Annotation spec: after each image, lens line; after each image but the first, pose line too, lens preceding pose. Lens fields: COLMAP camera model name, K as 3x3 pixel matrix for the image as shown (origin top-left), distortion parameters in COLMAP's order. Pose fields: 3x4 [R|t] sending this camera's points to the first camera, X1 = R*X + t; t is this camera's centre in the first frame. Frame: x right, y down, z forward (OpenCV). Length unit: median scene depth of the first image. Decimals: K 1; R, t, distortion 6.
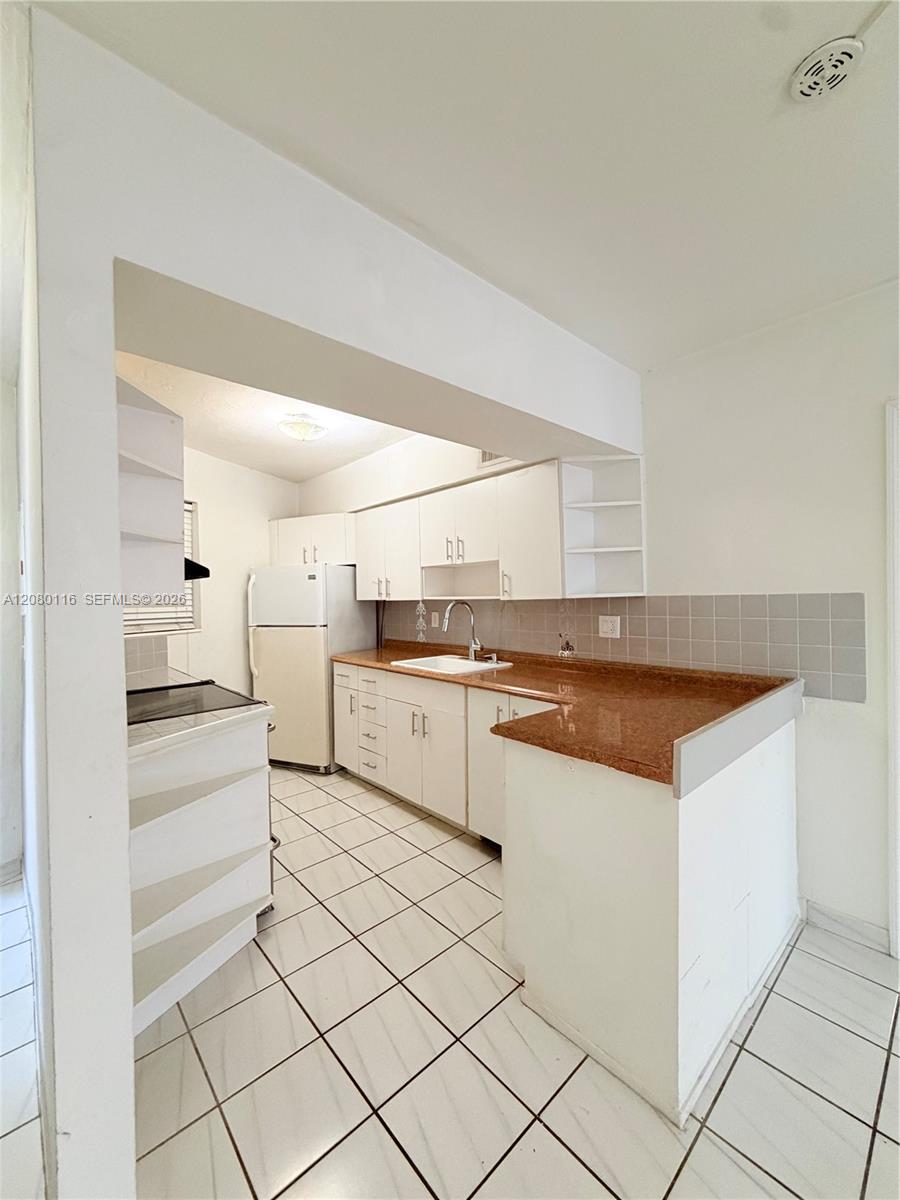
lens RADIAL K [[479.9, 0, 452.1], [0, 479.9, 599.9], [0, 0, 1]] dist [0.000774, 0.000199]
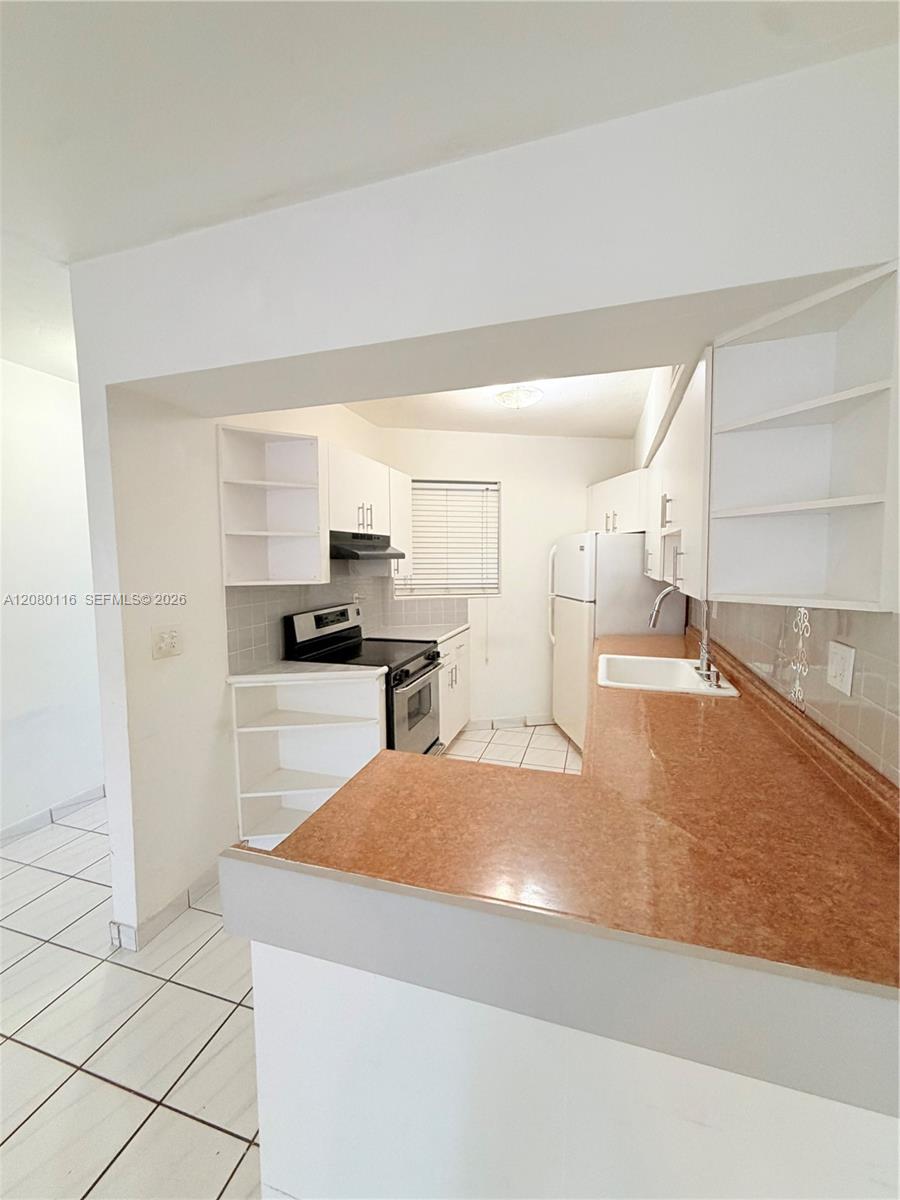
lens RADIAL K [[479.9, 0, 452.1], [0, 479.9, 599.9], [0, 0, 1]] dist [0.000774, 0.000199]
pose [[0.511469, 0.090010, -0.854575, 0.405633], [-0.008941, 0.995002, 0.099450, -0.040132], [0.859255, -0.043225, 0.509717, 0.328915]]
